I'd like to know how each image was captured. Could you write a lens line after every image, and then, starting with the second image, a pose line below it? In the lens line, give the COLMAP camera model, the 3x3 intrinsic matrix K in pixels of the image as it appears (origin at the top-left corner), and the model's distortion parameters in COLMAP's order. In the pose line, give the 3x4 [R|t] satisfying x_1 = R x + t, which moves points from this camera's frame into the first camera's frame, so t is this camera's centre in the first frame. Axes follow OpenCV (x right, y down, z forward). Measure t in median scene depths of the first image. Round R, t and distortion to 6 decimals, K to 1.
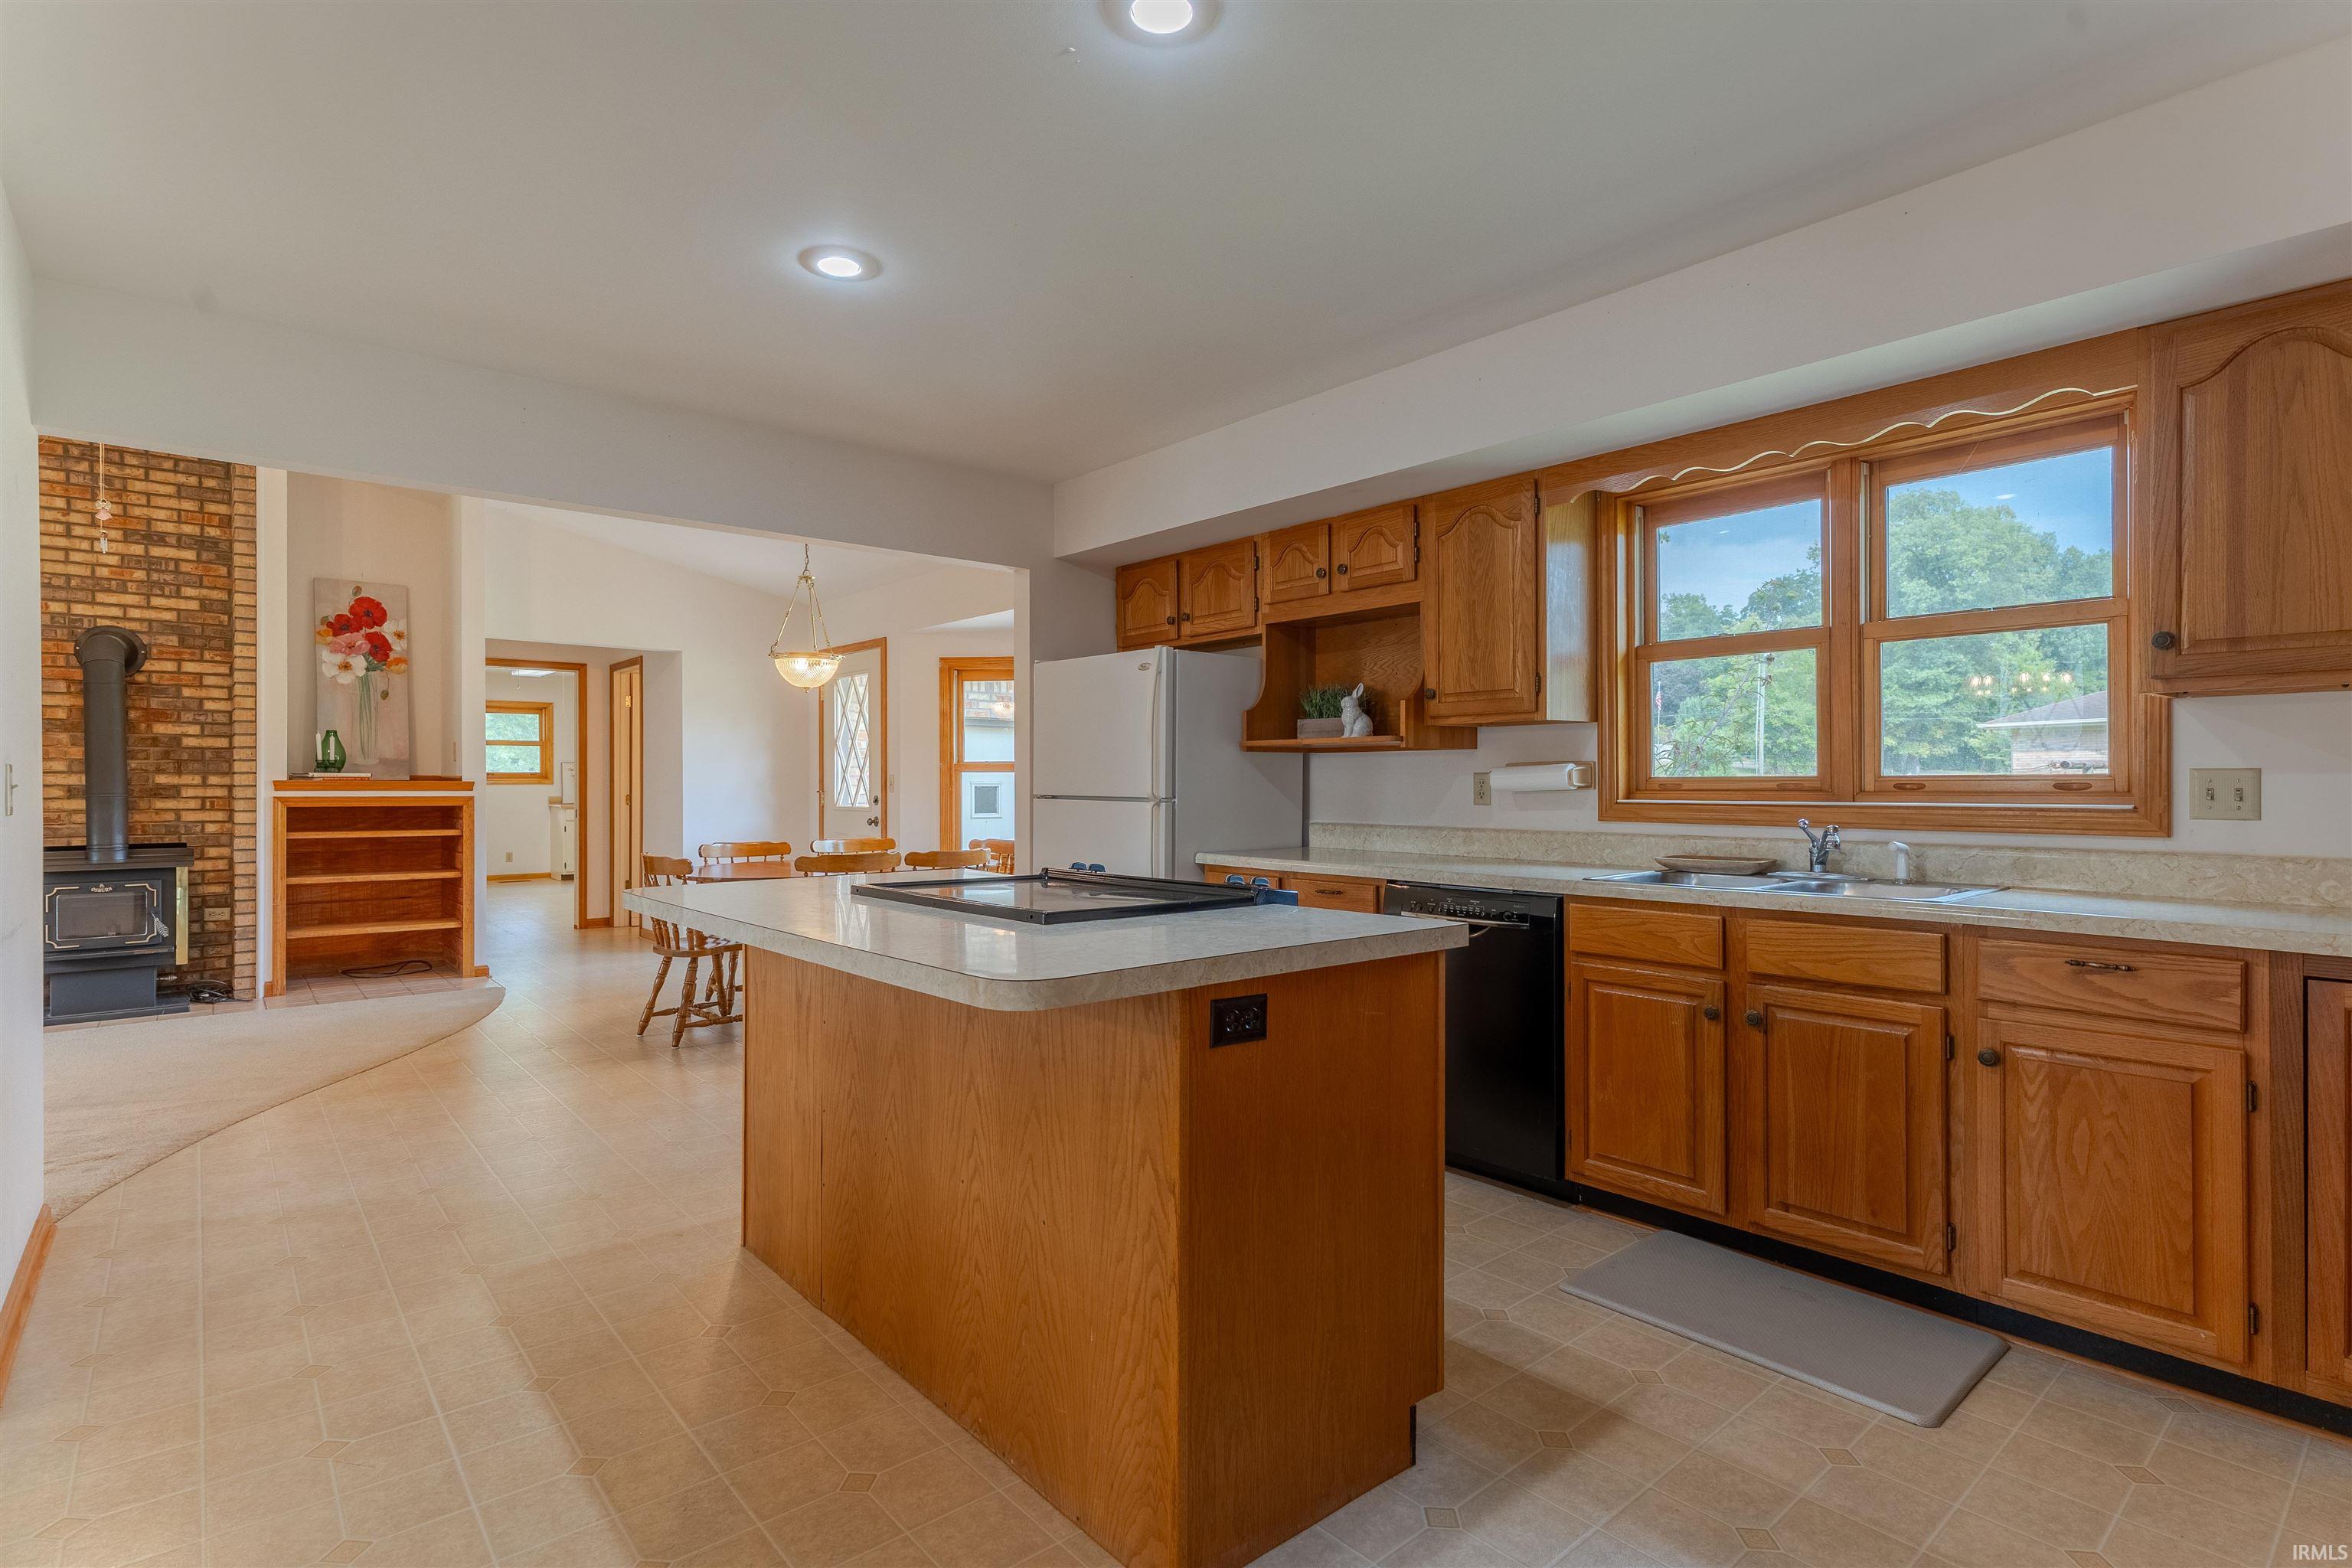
lens RADIAL K [[1139.4, 0, 1162.0], [0, 1139.4, 785.2], [0, 0, 1]] dist [-0.002432, 0.005006]
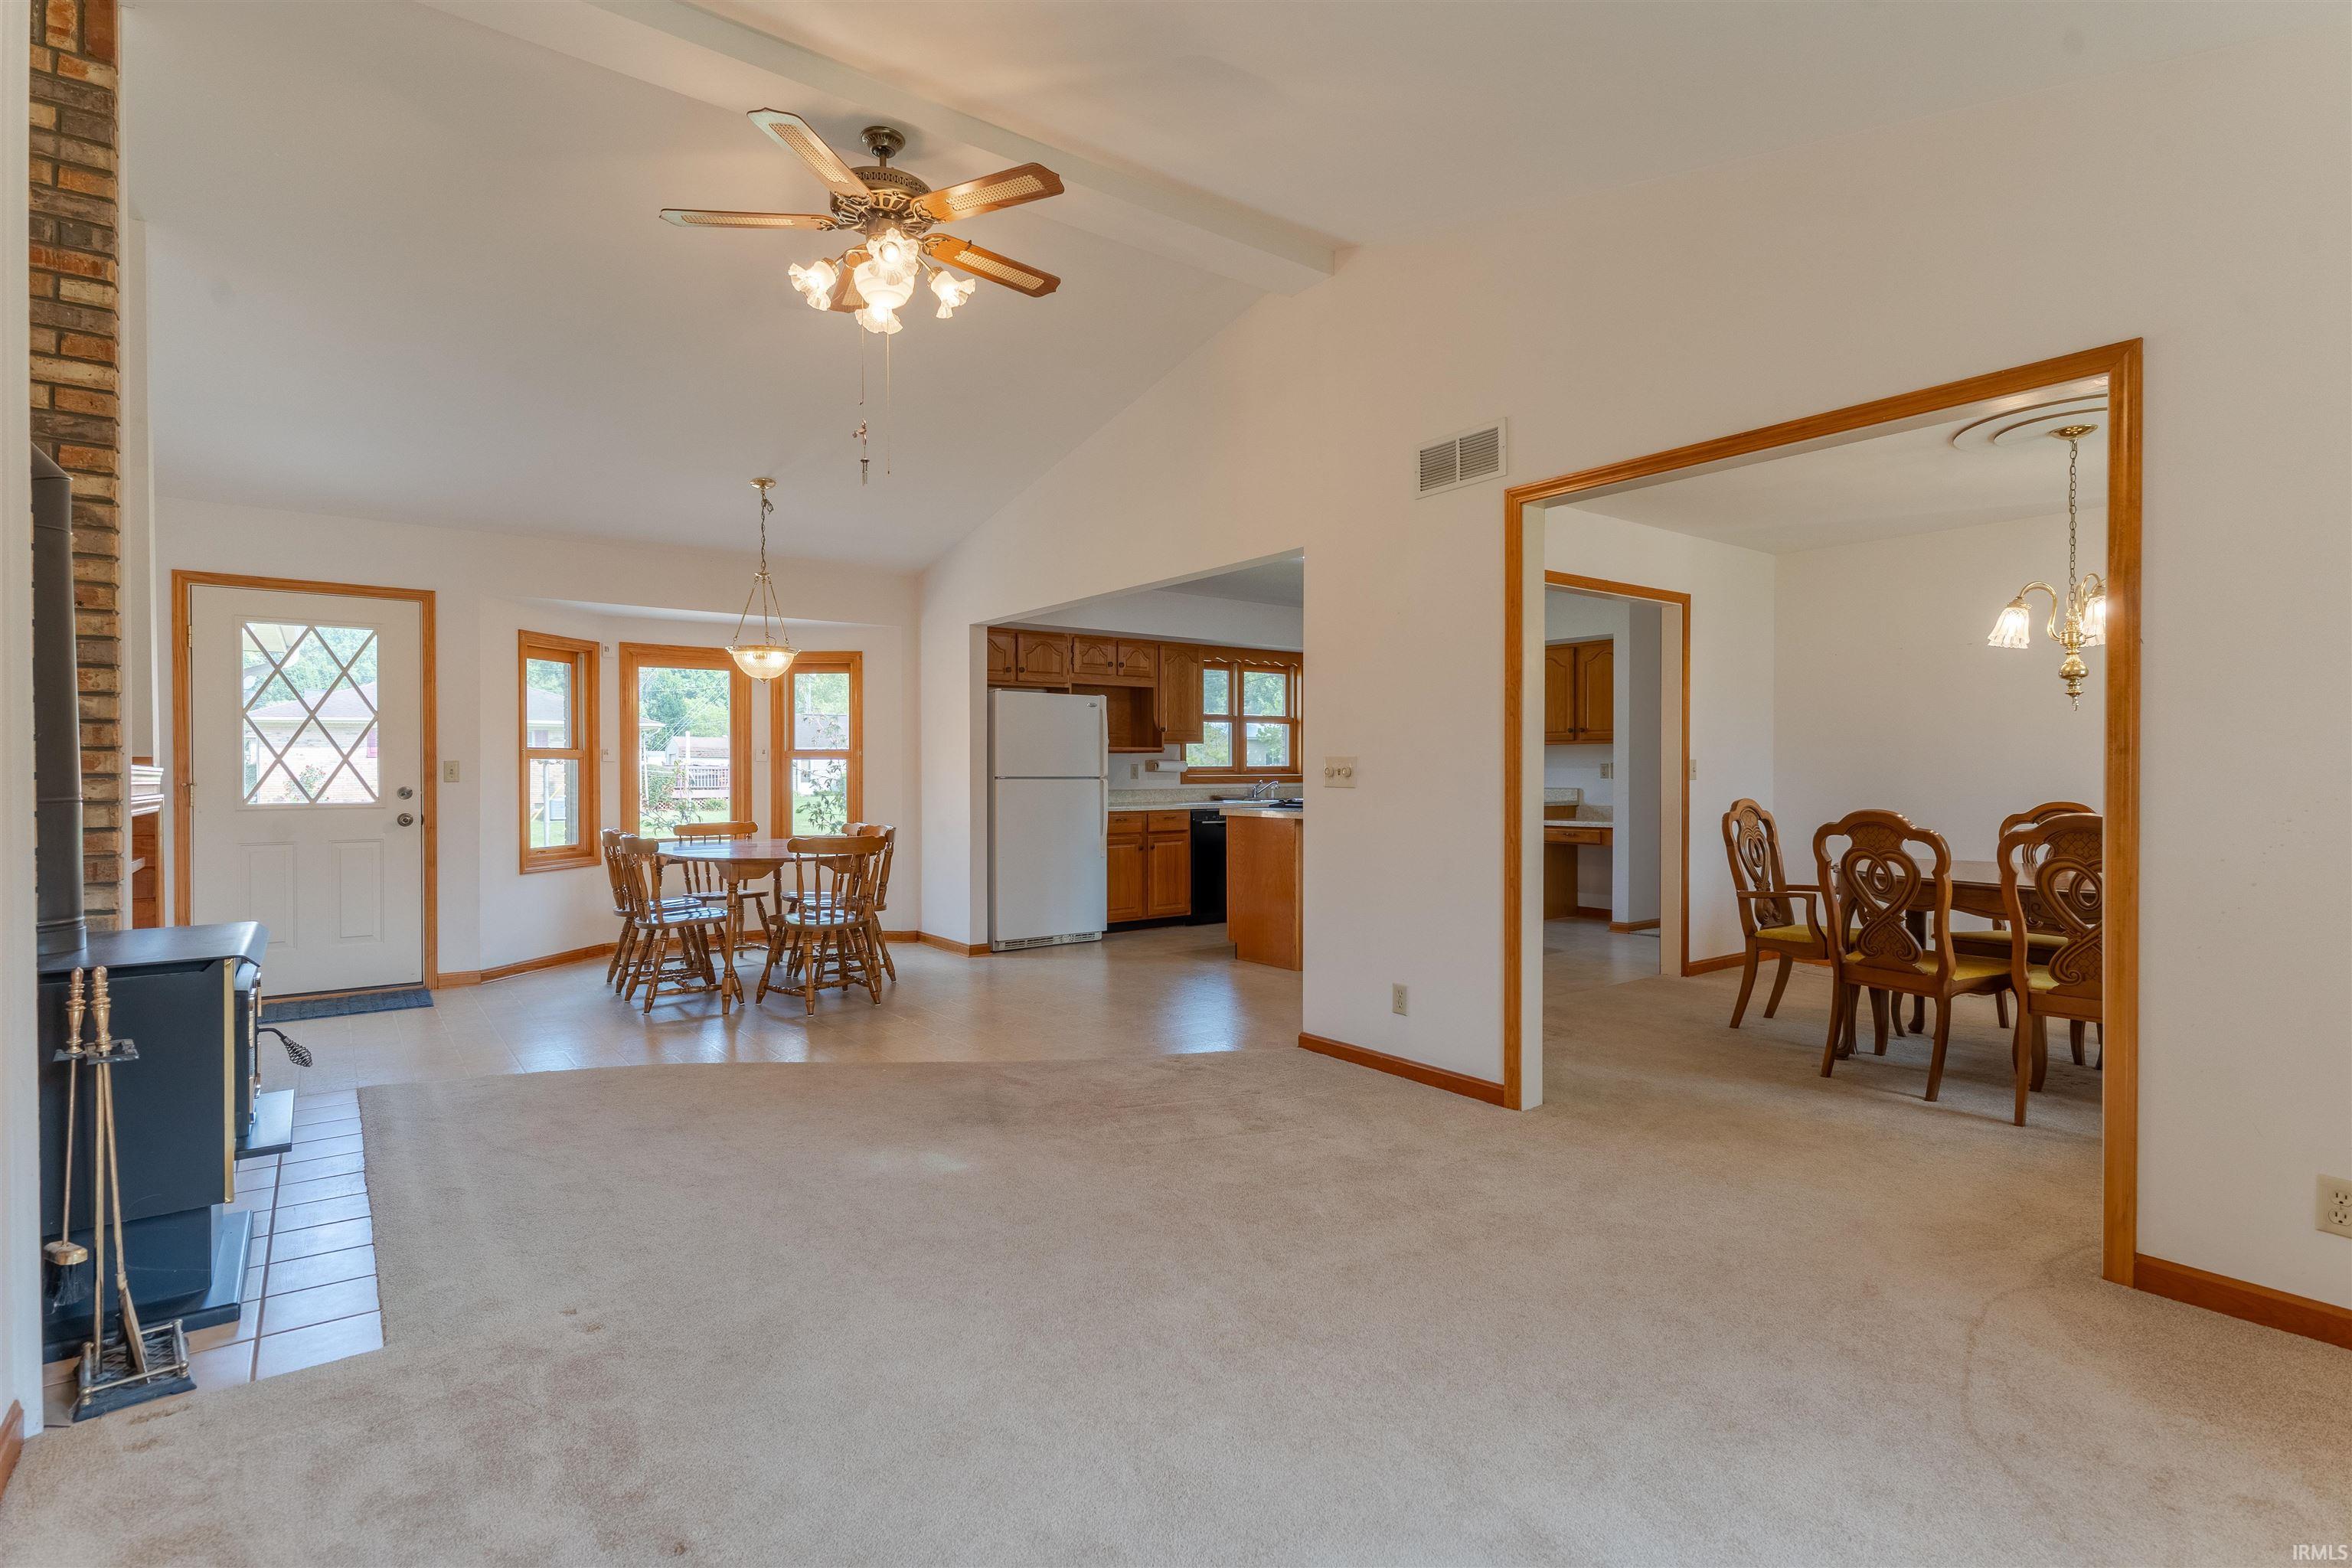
lens RADIAL K [[1126.0, 0, 1166.3], [0, 1126.0, 769.7], [0, 0, 1]] dist [0.003807, 0.000537]
pose [[0.062280, 0.000560, 0.998059, -1.214081], [0.006308, 0.999980, -0.000955, 0.001243], [-0.998039, 0.006355, 0.062275, 0.517094]]
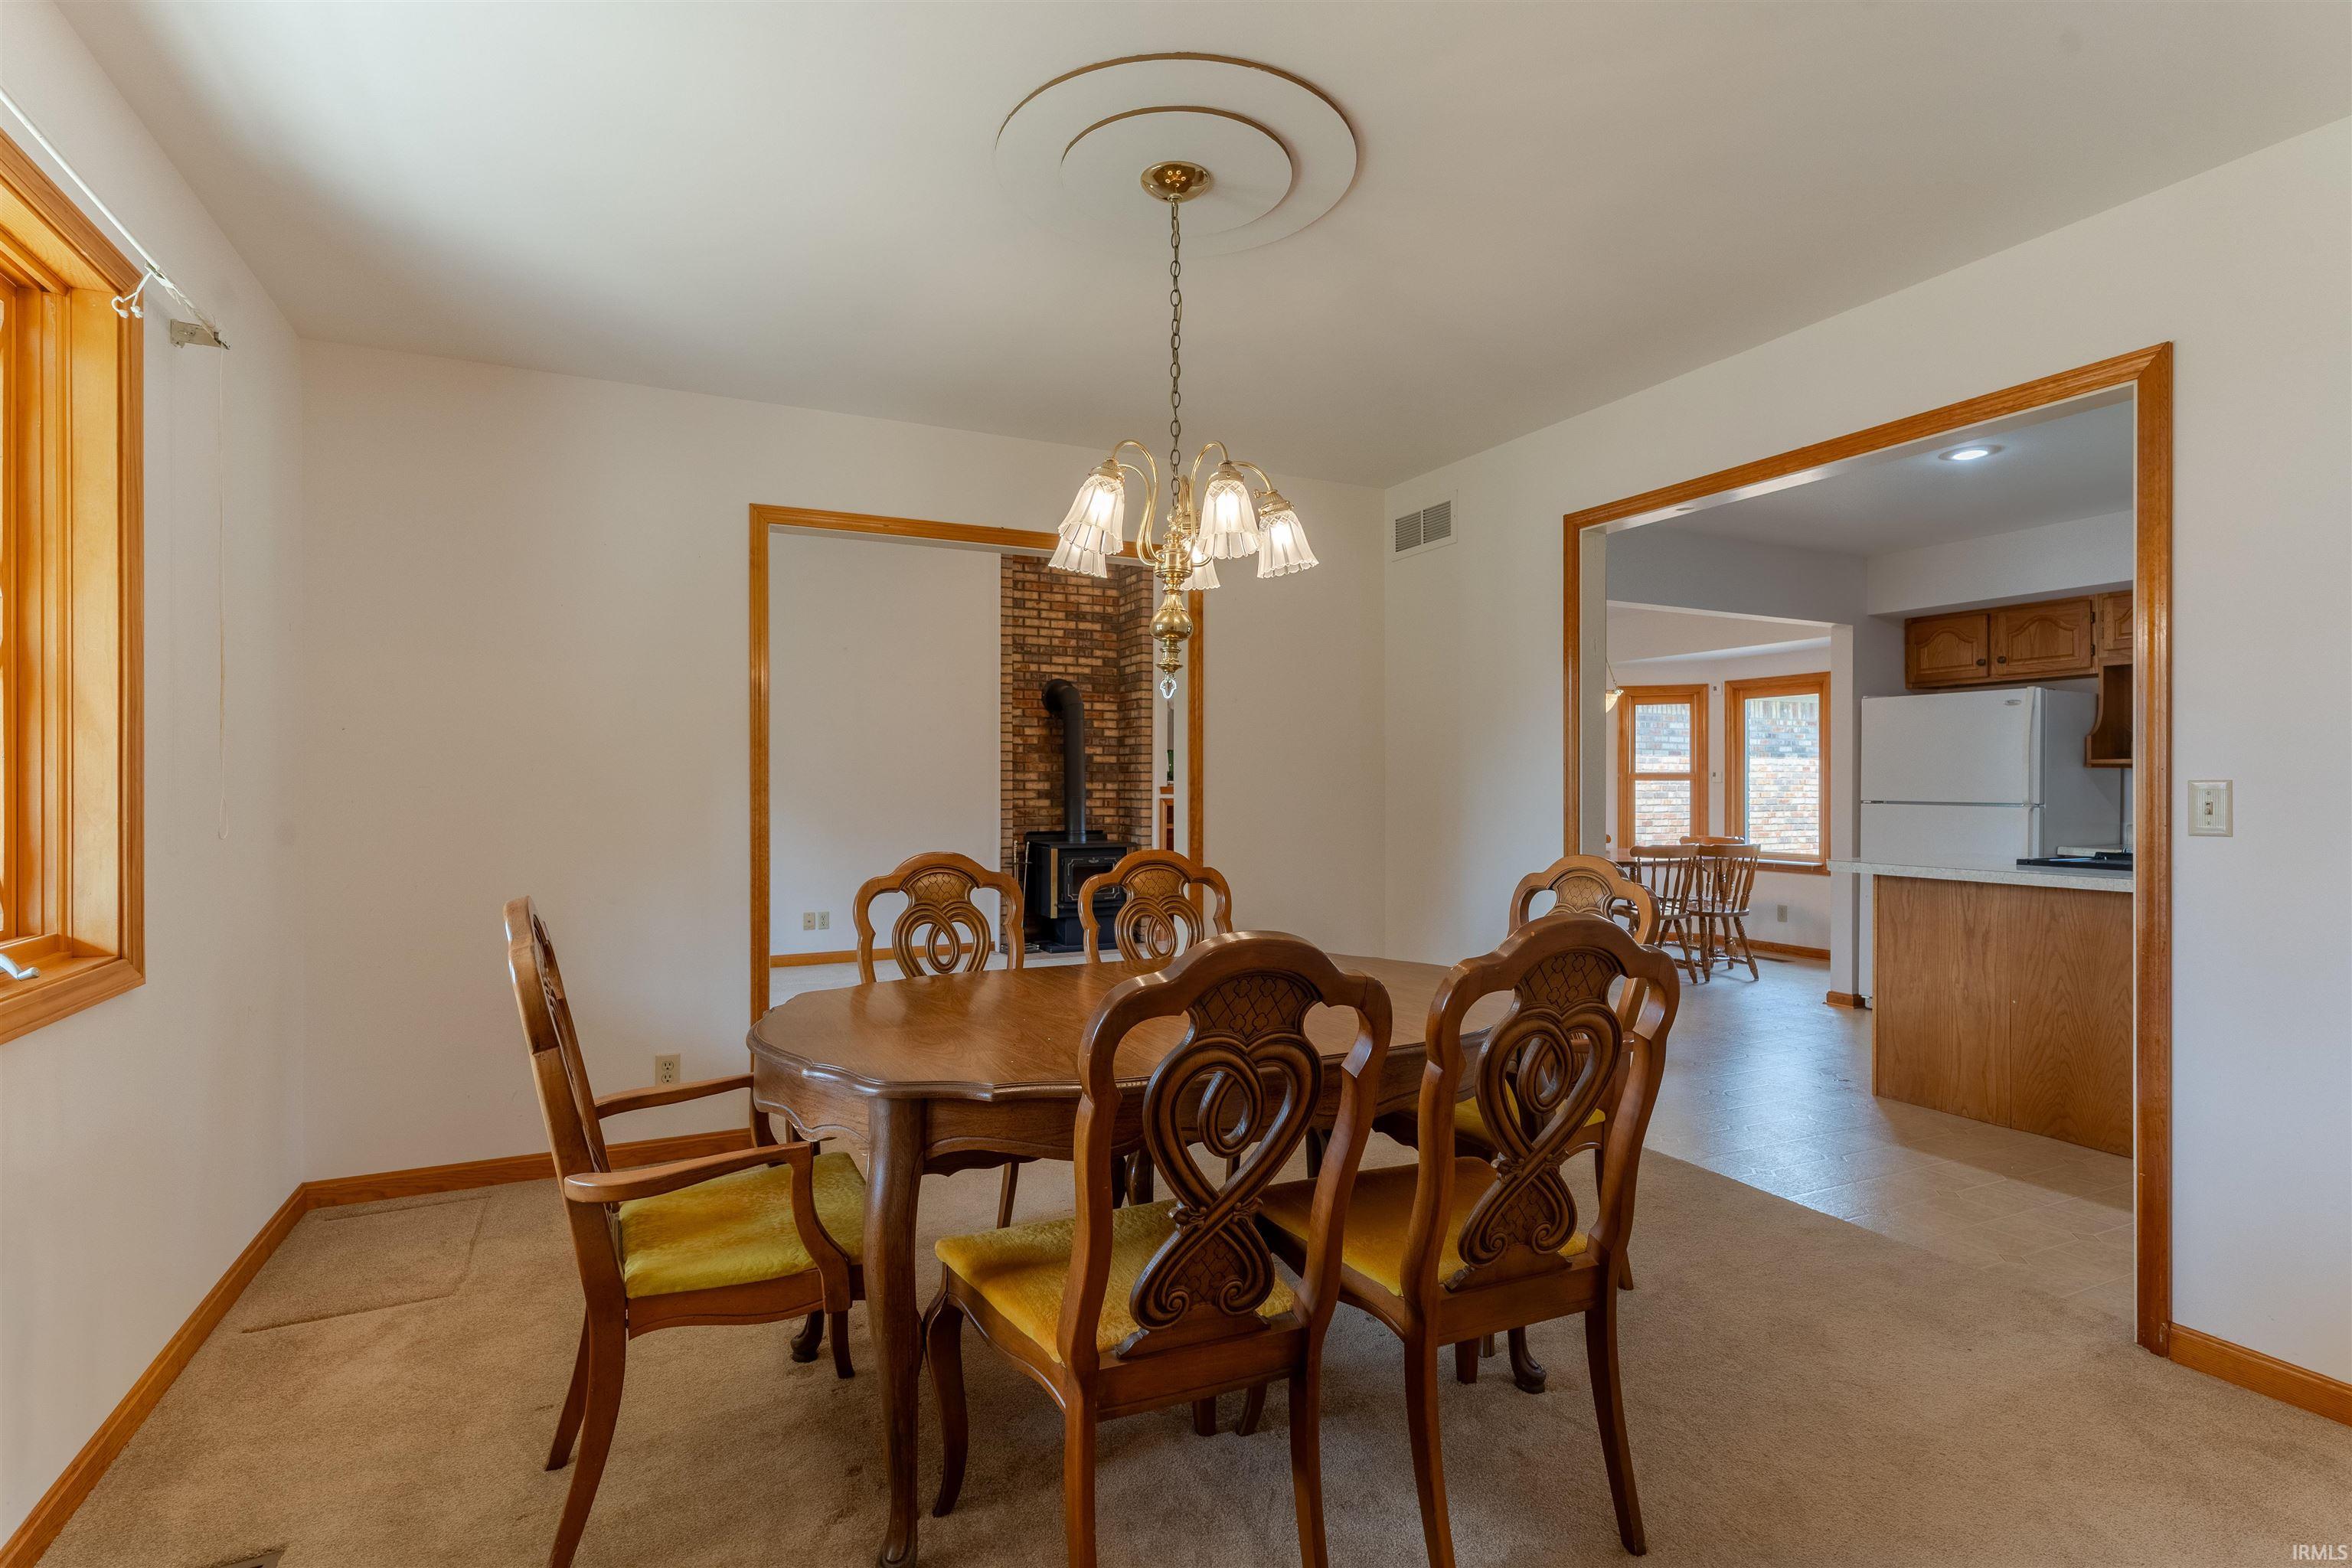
lens RADIAL K [[1120.1, 0, 1176.0], [0, 1120.1, 784.0], [0, 0, 1]] dist [0.012942, 0.000654]
pose [[0.969526, 0.002434, -0.244978, -0.419347], [-0.003660, 0.999983, -0.004551, -0.001147], [0.244962, 0.005309, 0.969518, -0.323468]]
